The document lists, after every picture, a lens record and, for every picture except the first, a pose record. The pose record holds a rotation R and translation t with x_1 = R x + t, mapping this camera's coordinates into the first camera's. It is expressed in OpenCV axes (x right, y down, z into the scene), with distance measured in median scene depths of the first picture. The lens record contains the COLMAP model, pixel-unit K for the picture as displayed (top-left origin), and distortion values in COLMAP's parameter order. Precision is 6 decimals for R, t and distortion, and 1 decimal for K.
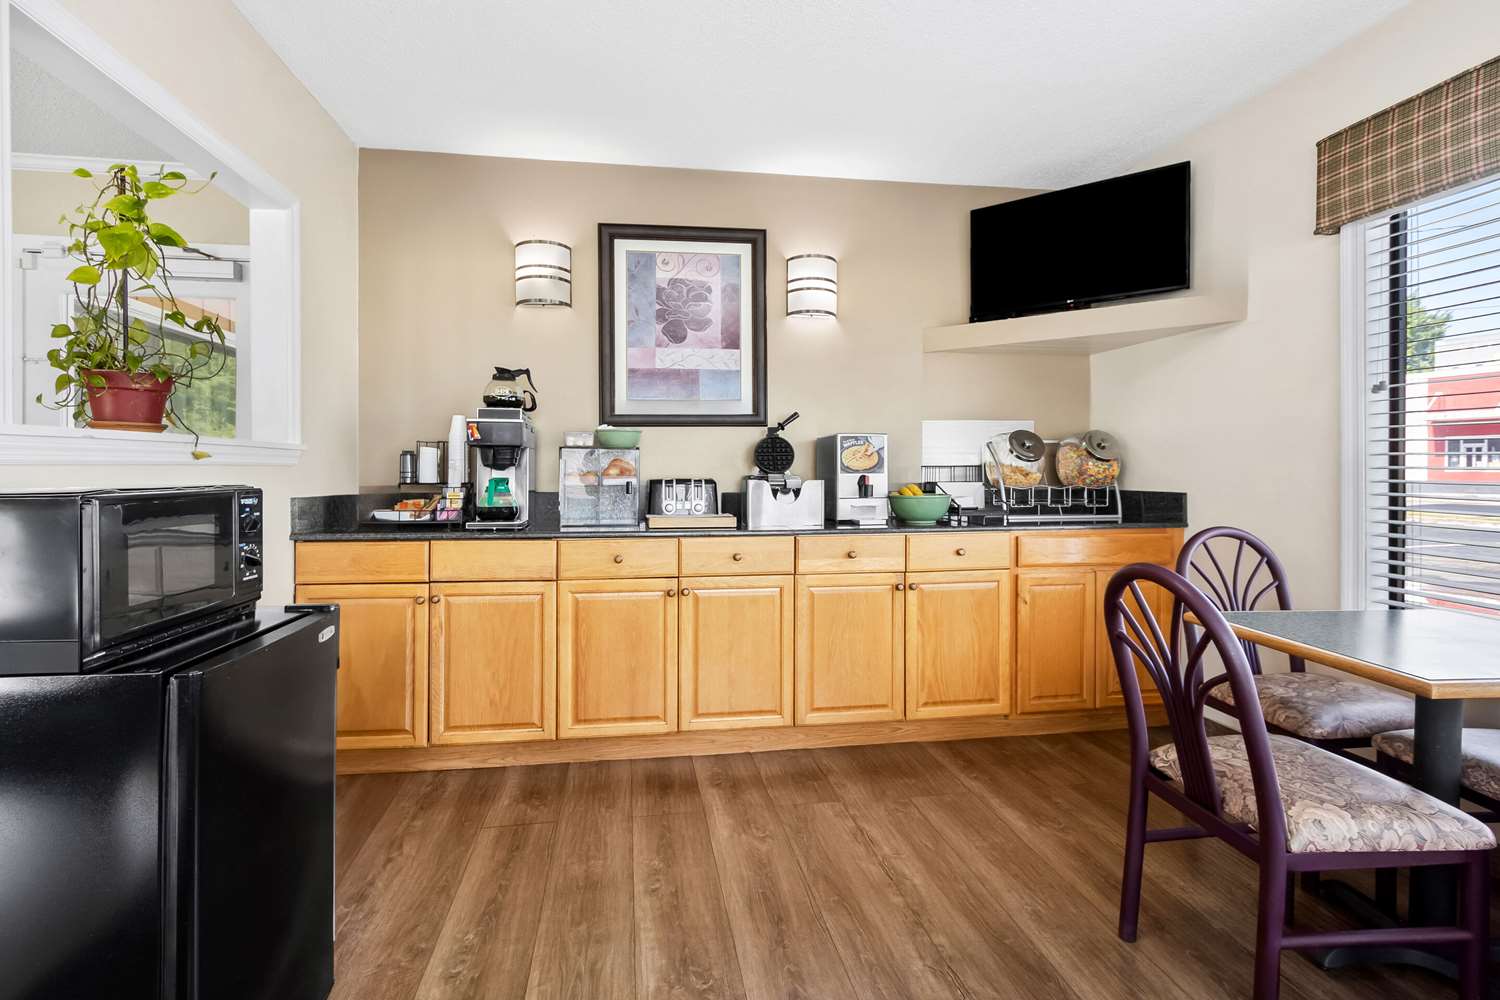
lens RADIAL K [[693.0, 0, 737.7], [0, 693.0, 471.7], [0, 0, 1]] dist [0.002281, -0.000375]
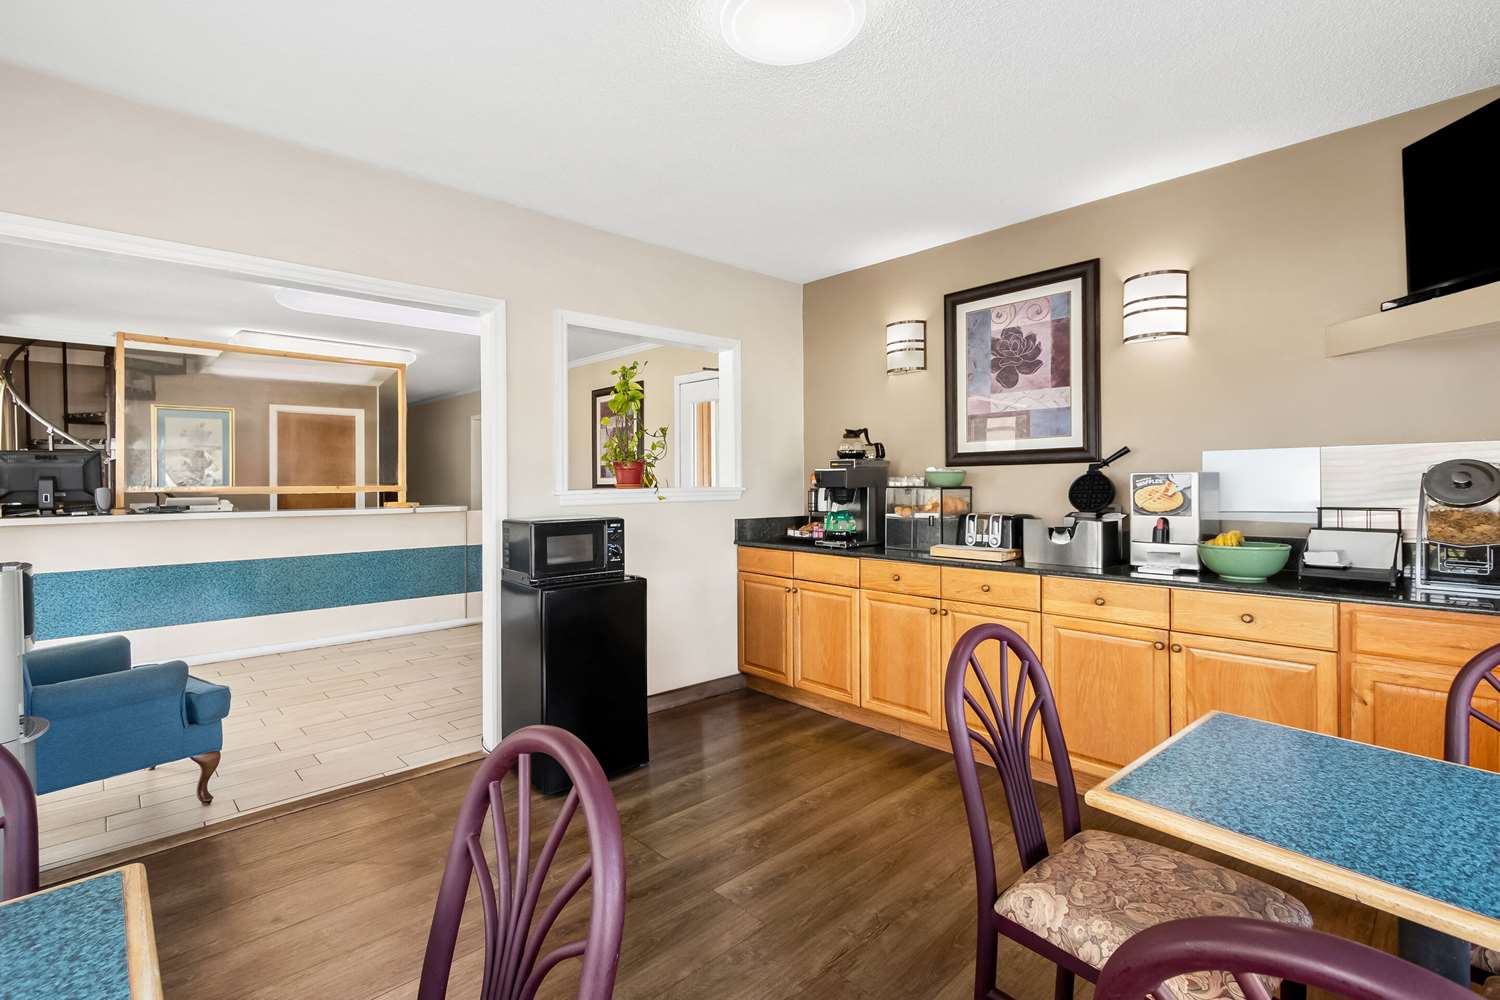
lens RADIAL K [[694.1, 0, 728.5], [0, 694.1, 482.0], [0, 0, 1]] dist [0.000574, -0.000928]
pose [[0.556872, -0.001245, -0.830597, 0.662908], [0.003198, 0.999995, 0.000645, -0.047422], [0.830592, -0.003015, 0.556873, 0.037500]]
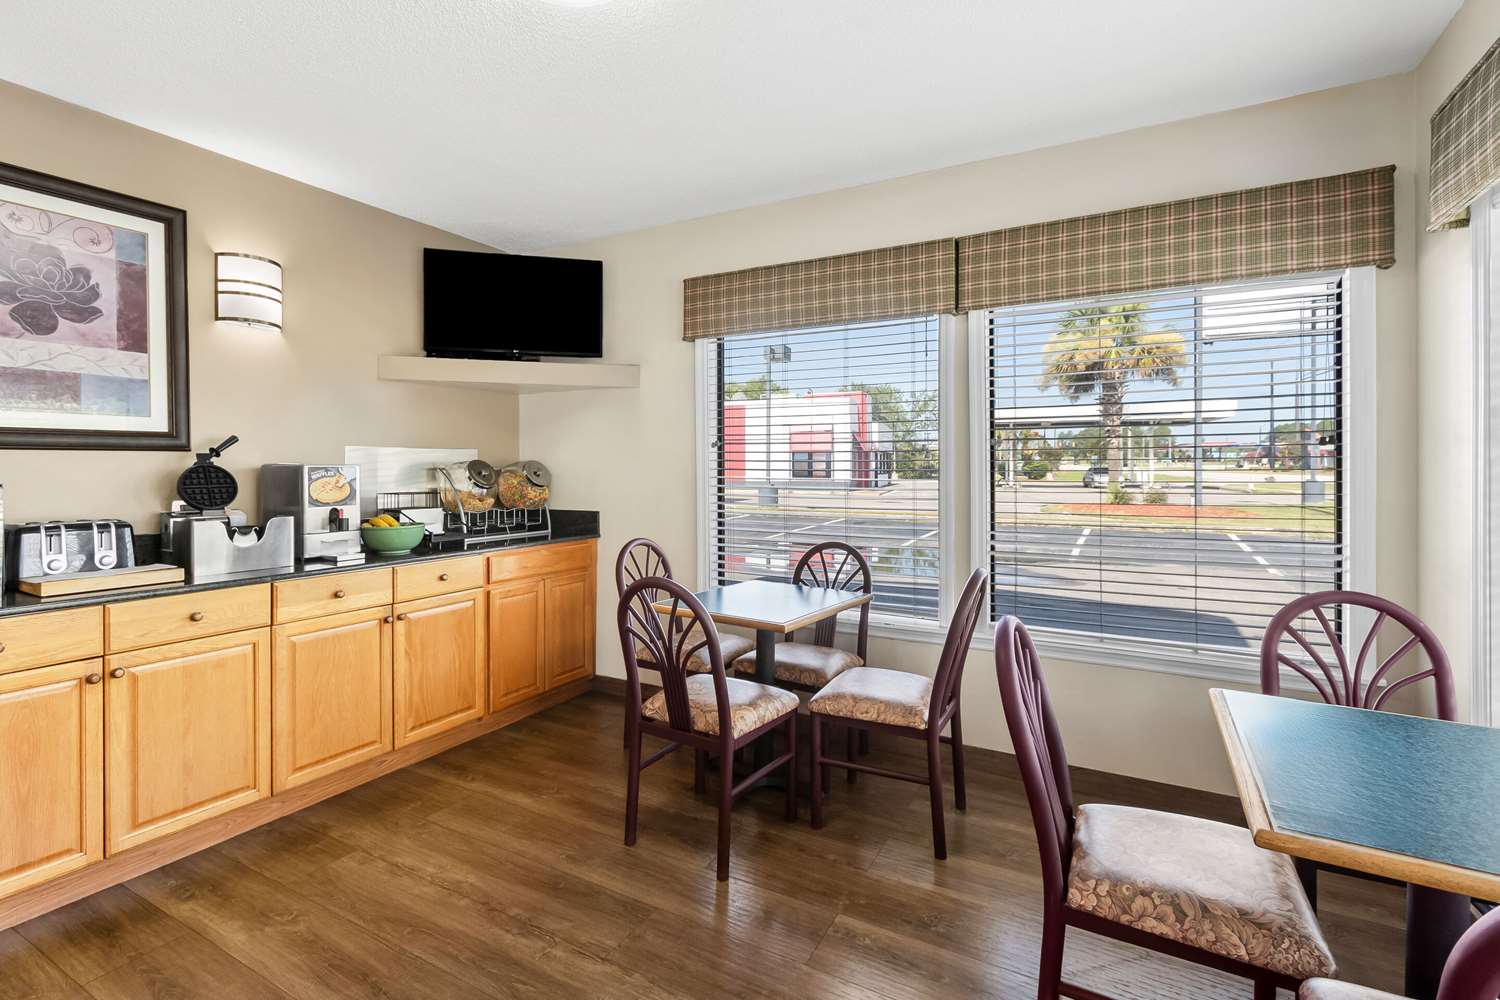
lens RADIAL K [[693.0, 0, 737.7], [0, 693.0, 471.7], [0, 0, 1]] dist [0.002281, -0.000375]
pose [[0.618607, -0.001752, 0.785699, -0.240818], [0.002147, 0.999998, 0.000540, -0.047708], [-0.785698, 0.001353, 0.618609, -0.023273]]
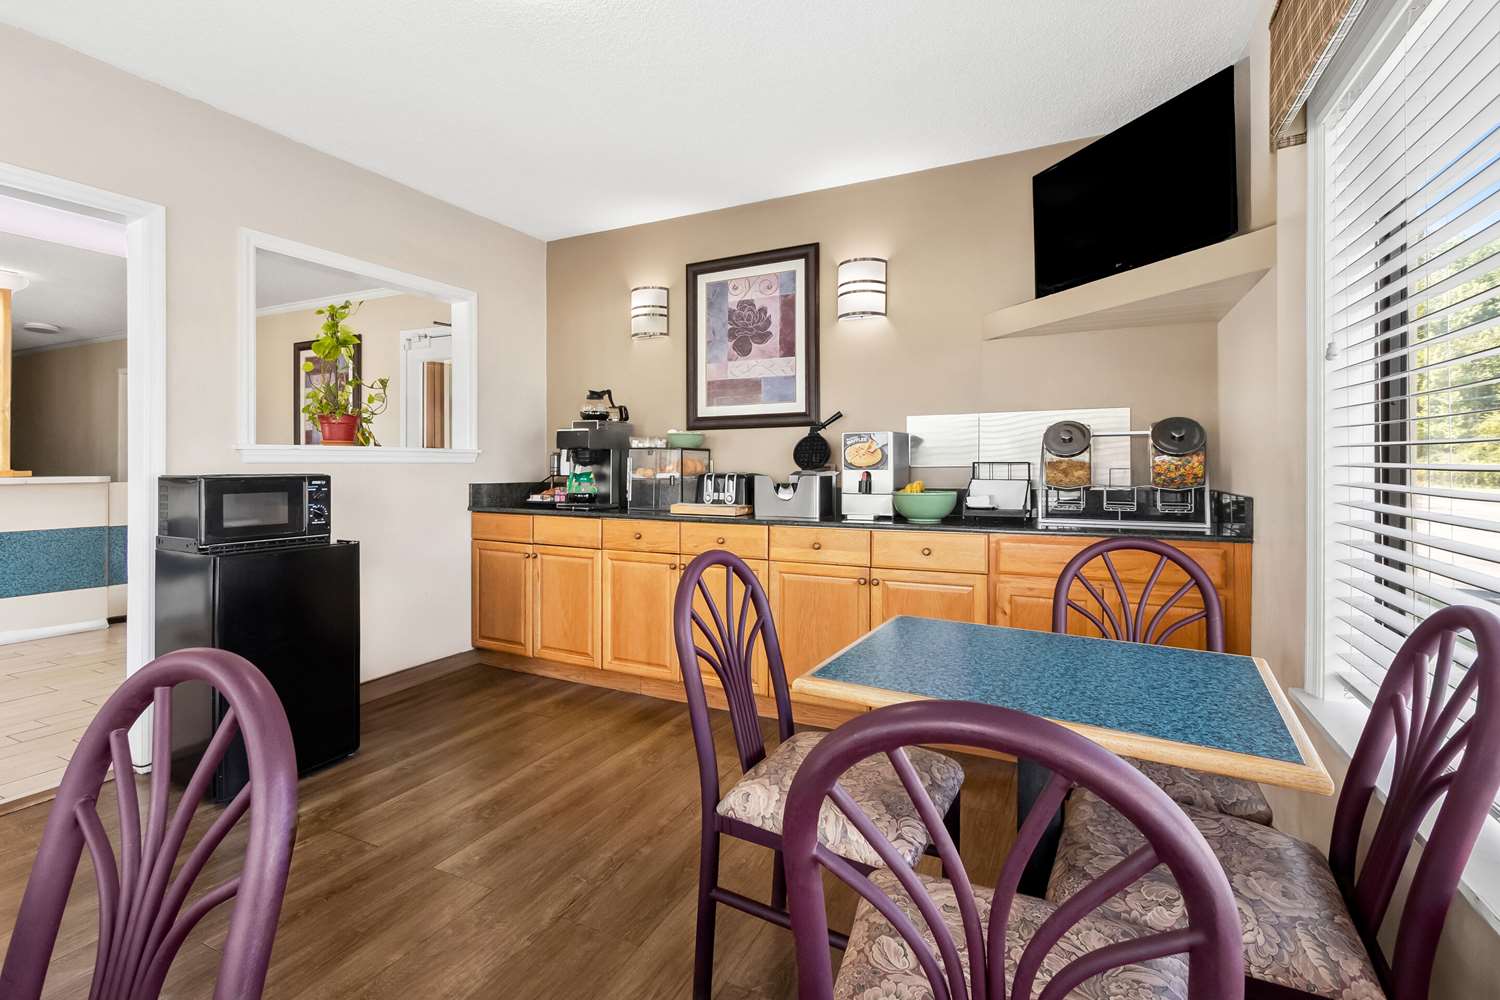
lens RADIAL K [[701.2, 0, 732.3], [0, 701.2, 466.9], [0, 0, 1]] dist [0.002503, -0.000174]
pose [[0.813164, 0.001861, -0.582031, 0.671968], [-0.002839, 0.999996, -0.000768, -0.000720], [0.582027, 0.002277, 0.813166, 0.047886]]
